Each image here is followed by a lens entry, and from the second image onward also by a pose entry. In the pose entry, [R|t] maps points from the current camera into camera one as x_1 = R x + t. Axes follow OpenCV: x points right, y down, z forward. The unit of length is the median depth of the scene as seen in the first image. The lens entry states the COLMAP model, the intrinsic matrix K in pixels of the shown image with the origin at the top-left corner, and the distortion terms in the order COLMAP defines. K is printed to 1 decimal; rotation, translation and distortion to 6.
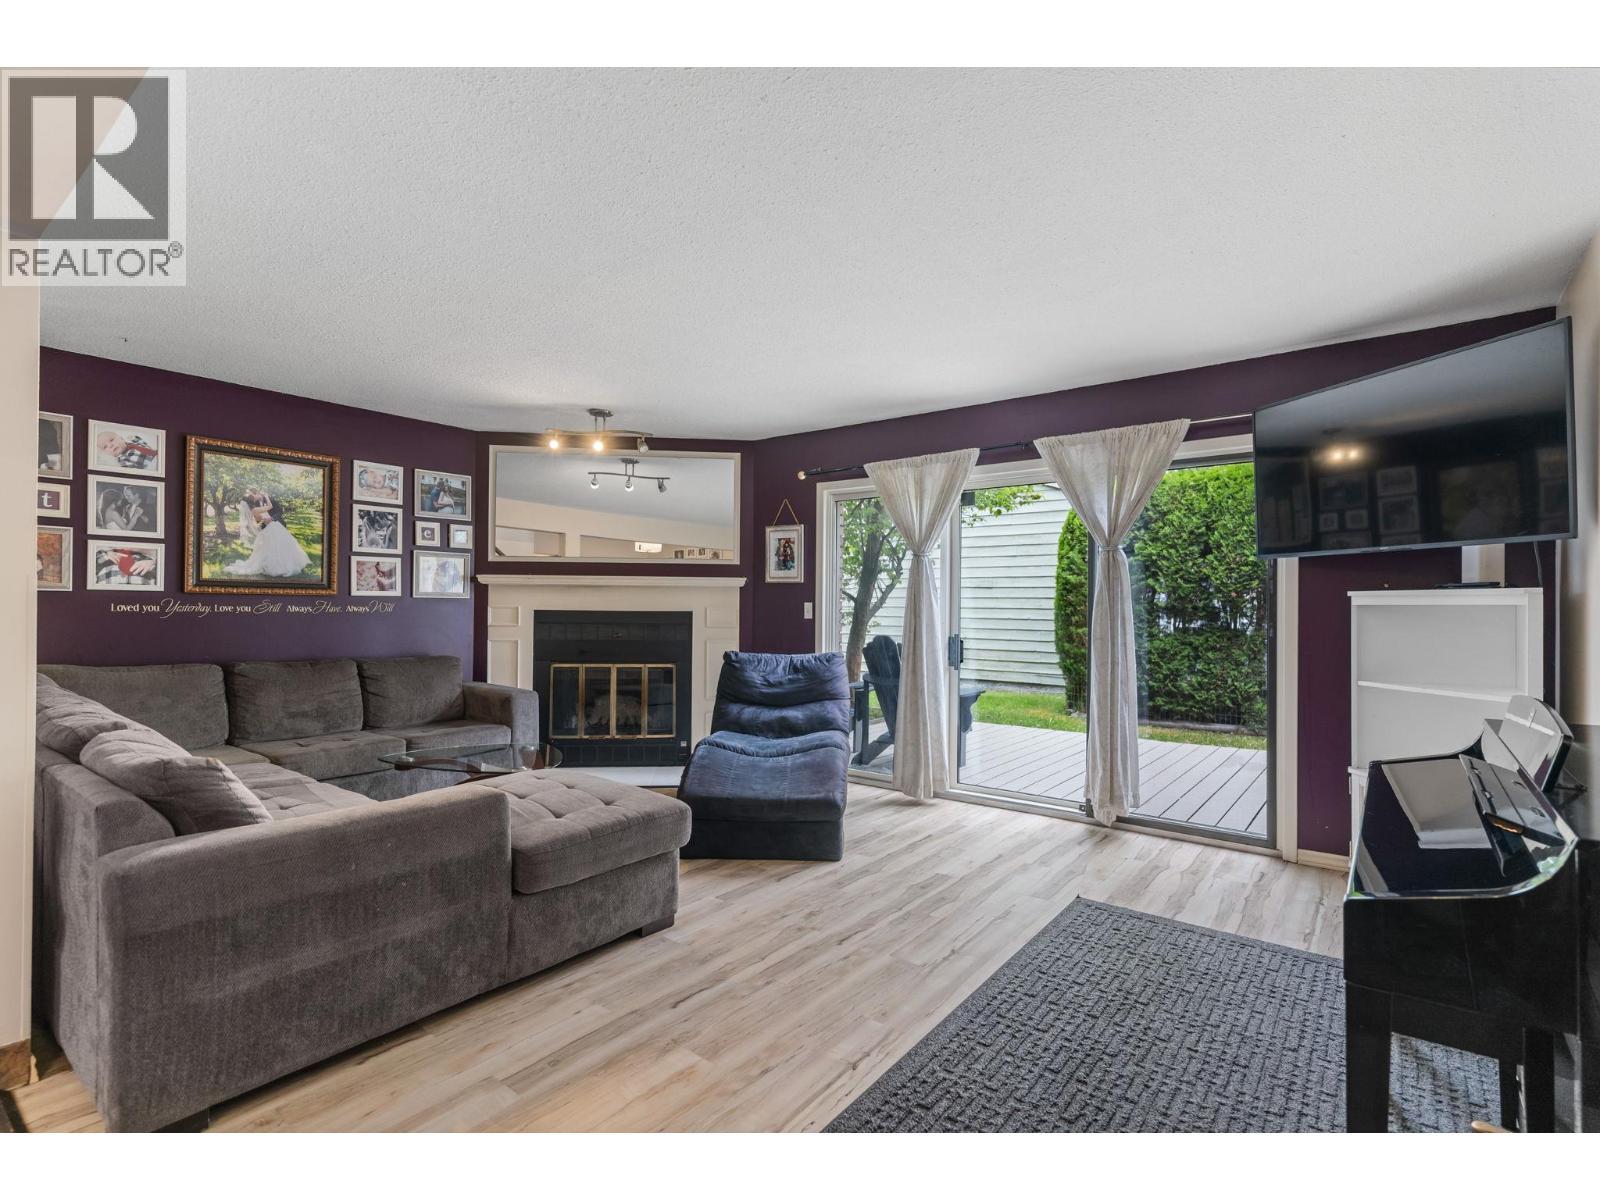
lens RADIAL K [[783.7, 0, 808.8], [0, 783.7, 608.4], [0, 0, 1]] dist [0.015712, -0.001839]
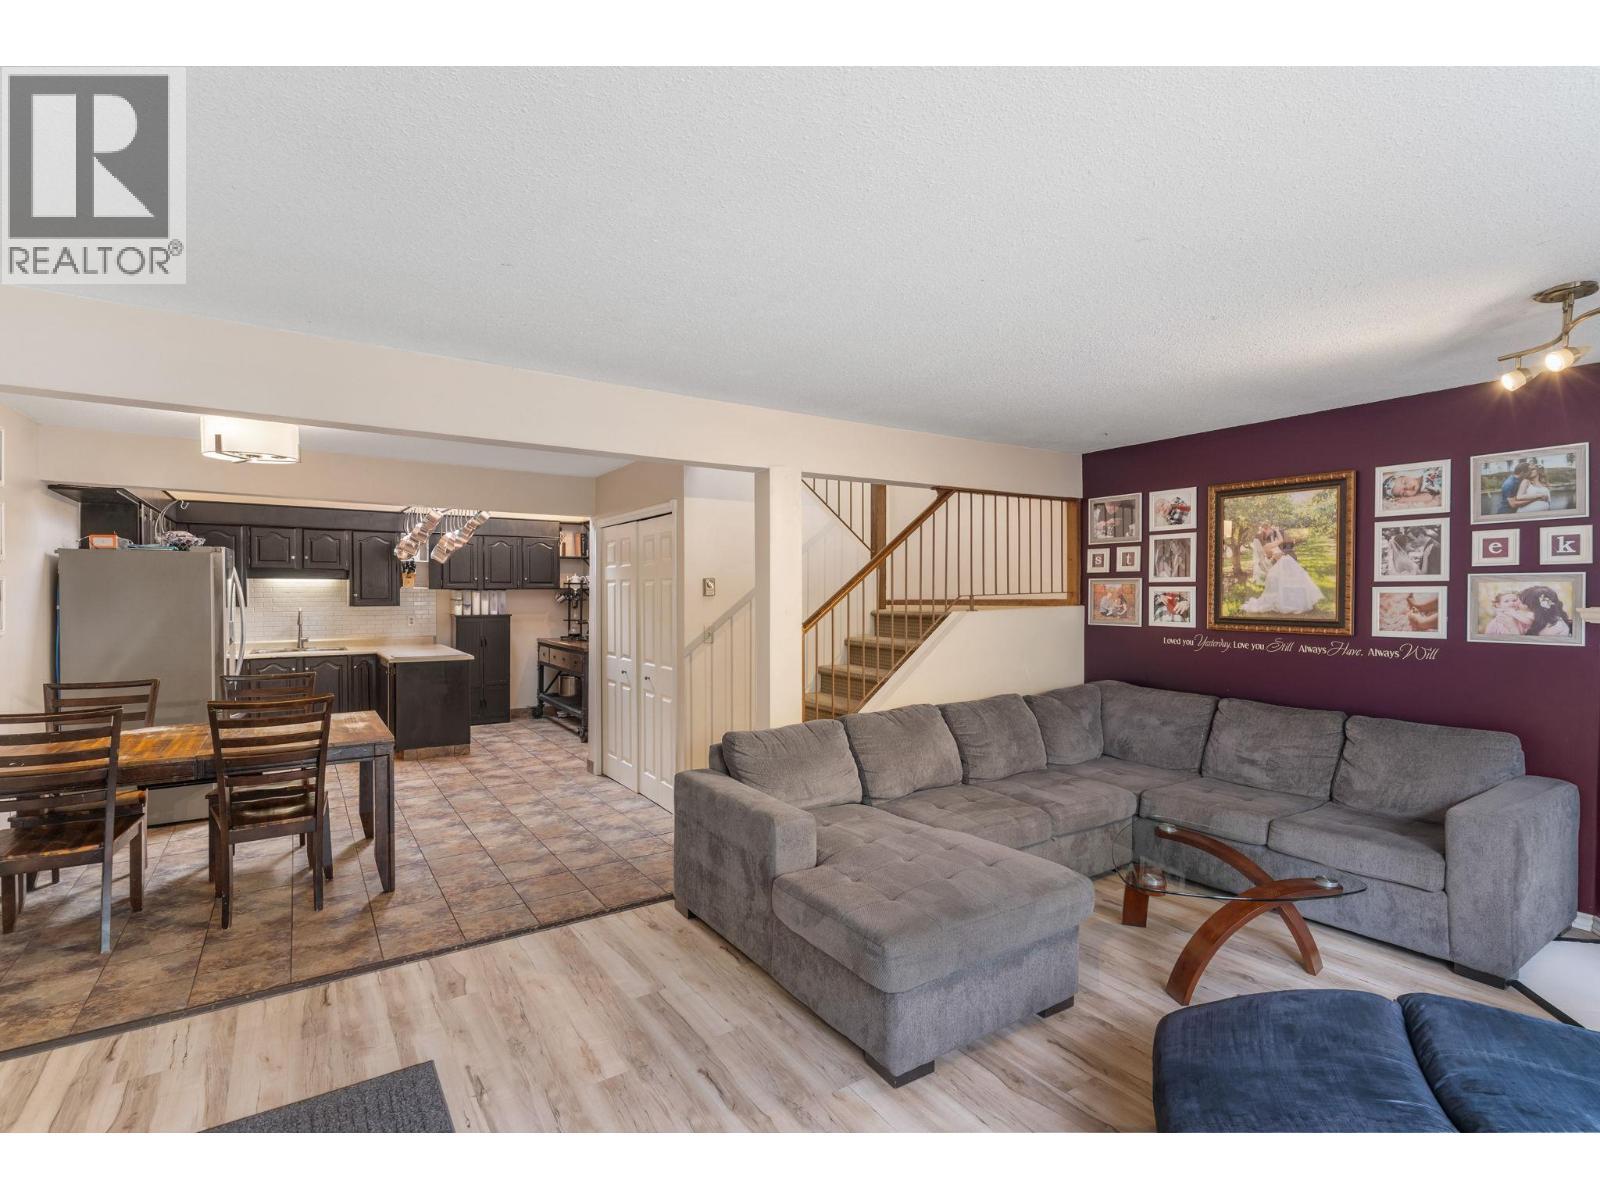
lens RADIAL K [[783.7, 0, 818.4], [0, 783.7, 601.6], [0, 0, 1]] dist [0.015712, -0.001839]
pose [[-0.325110, 0.004210, -0.945667, 0.403362], [-0.003708, 0.999977, 0.005726, -0.059707], [0.945669, 0.005368, -0.325087, 0.797955]]
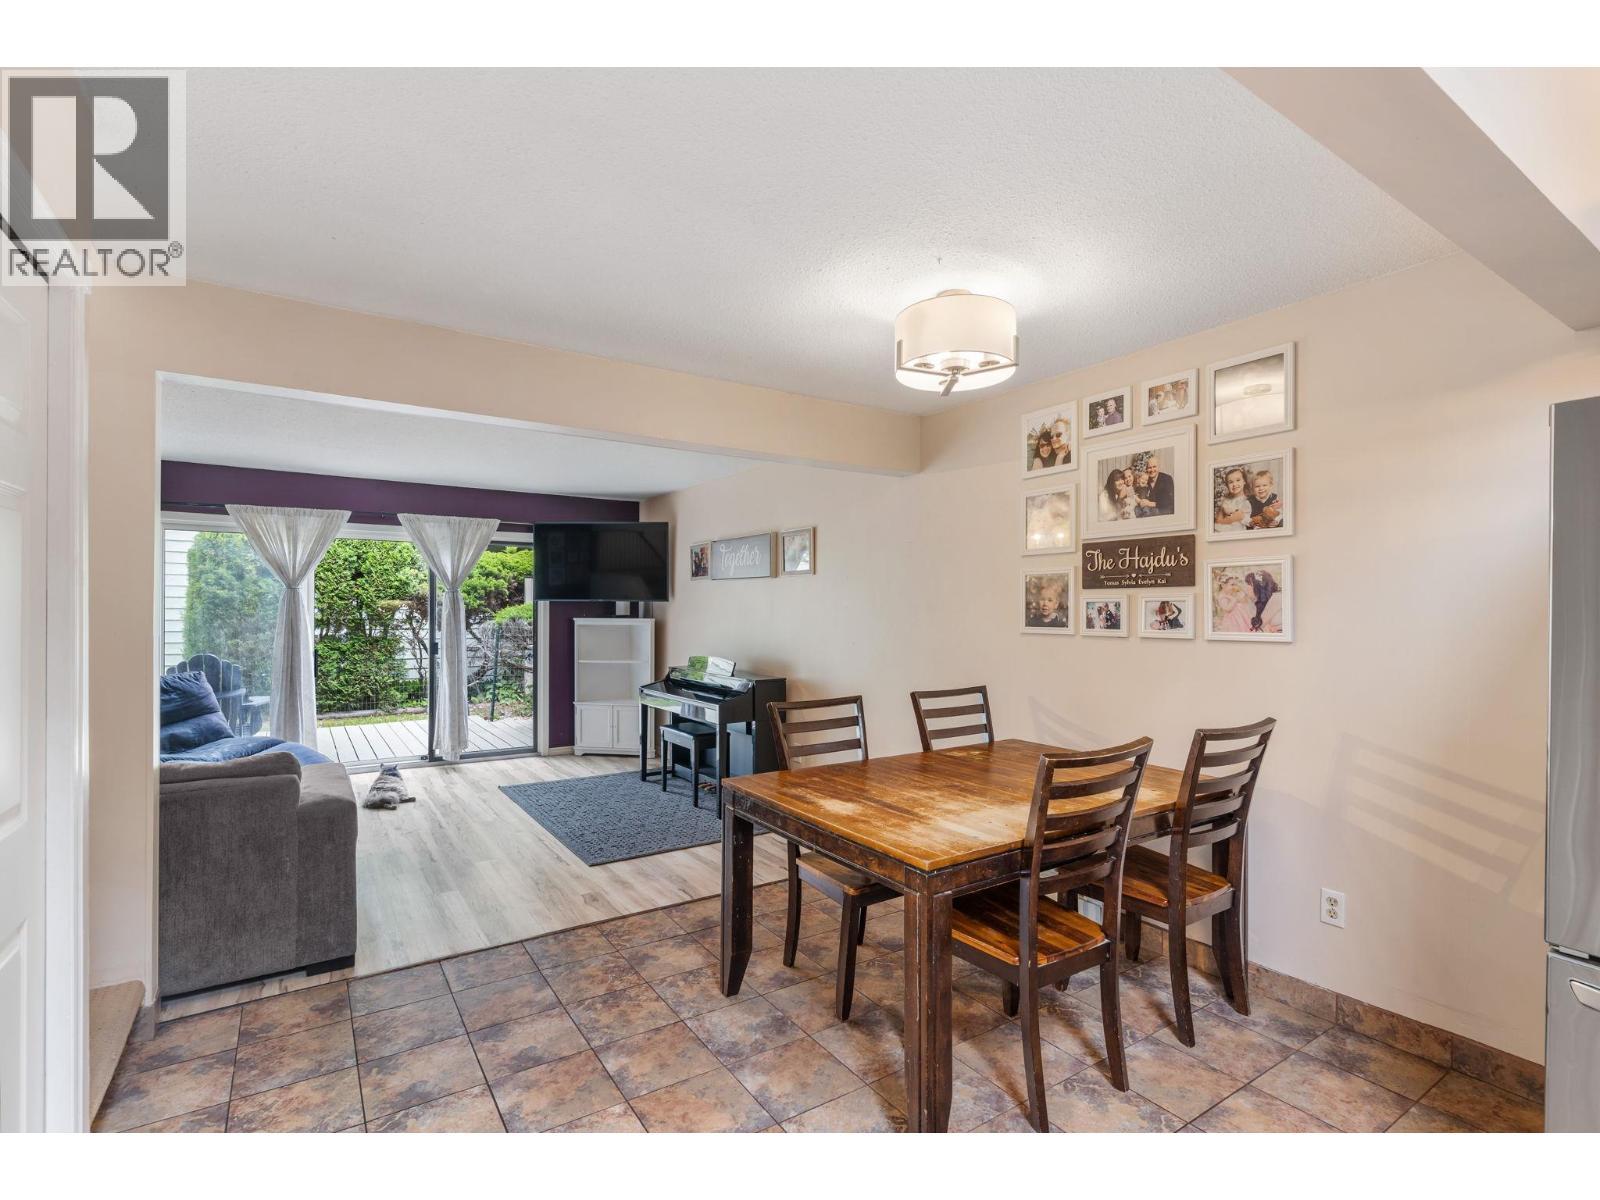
lens RADIAL K [[783.7, 0, 815.1], [0, 783.7, 612.9], [0, 0, 1]] dist [0.015712, -0.001839]
pose [[0.328184, -0.006589, 0.944591, -0.856425], [-0.000021, 0.999976, 0.006983, -0.039517], [-0.944614, -0.002312, 0.328176, -0.222250]]
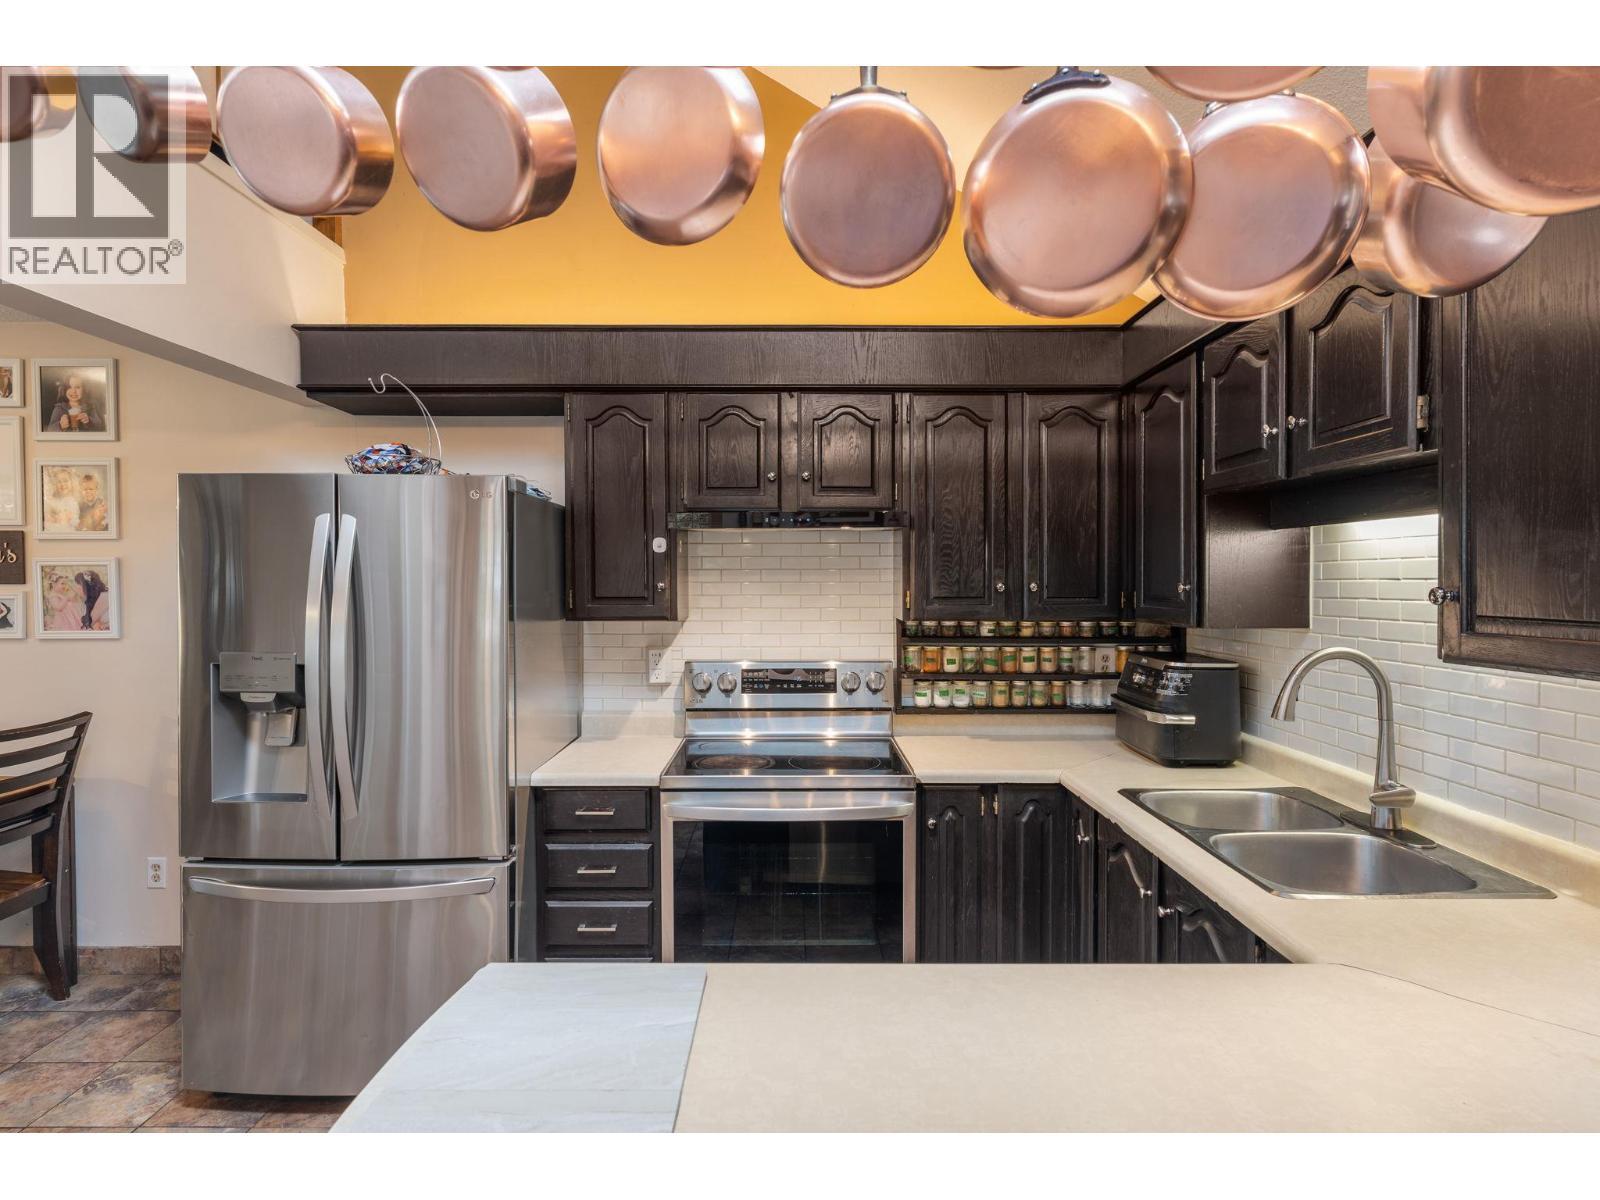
lens RADIAL K [[843.2, 0, 795.6], [0, 843.2, 594.4], [0, 0, 1]] dist [-0.000733, 0.002254]
pose [[-0.596931, -0.018413, 0.802082, -1.067208], [-0.001816, 0.999765, 0.021600, -0.066636], [-0.802291, 0.011437, -0.596824, -0.411763]]
